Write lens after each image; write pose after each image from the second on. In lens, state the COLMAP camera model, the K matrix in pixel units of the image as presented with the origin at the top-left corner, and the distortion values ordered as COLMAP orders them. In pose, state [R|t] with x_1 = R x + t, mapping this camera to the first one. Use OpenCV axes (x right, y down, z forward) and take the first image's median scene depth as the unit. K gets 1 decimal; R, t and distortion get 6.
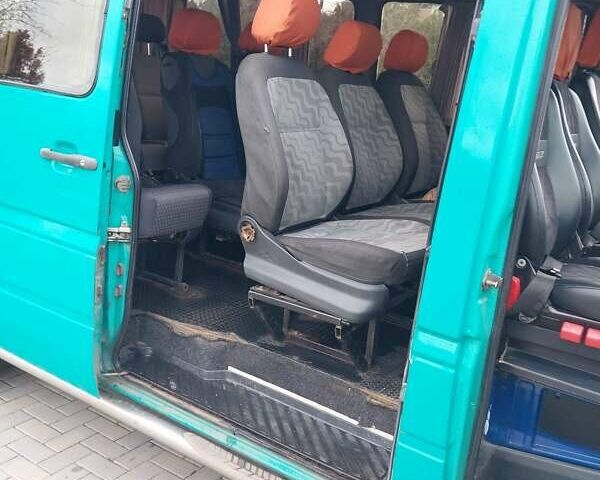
lens RADIAL K [[656.2, 0, 300.0], [0, 656.2, 240.0], [0, 0, 1]] dist [0.237579, -0.639117]
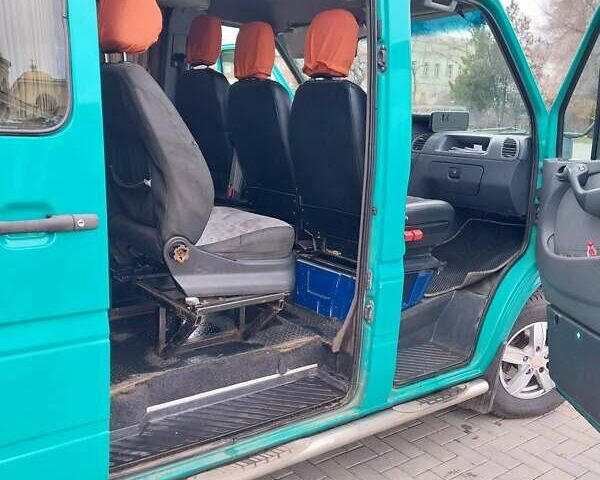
lens RADIAL K [[656.2, 0, 300.0], [0, 656.2, 240.0], [0, 0, 1]] dist [0.237579, -0.639117]
pose [[0.291917, -0.266941, 0.918437, -0.914688], [0.205962, 0.955278, 0.212186, -0.199457], [-0.934004, 0.127222, 0.333841, 0.520887]]
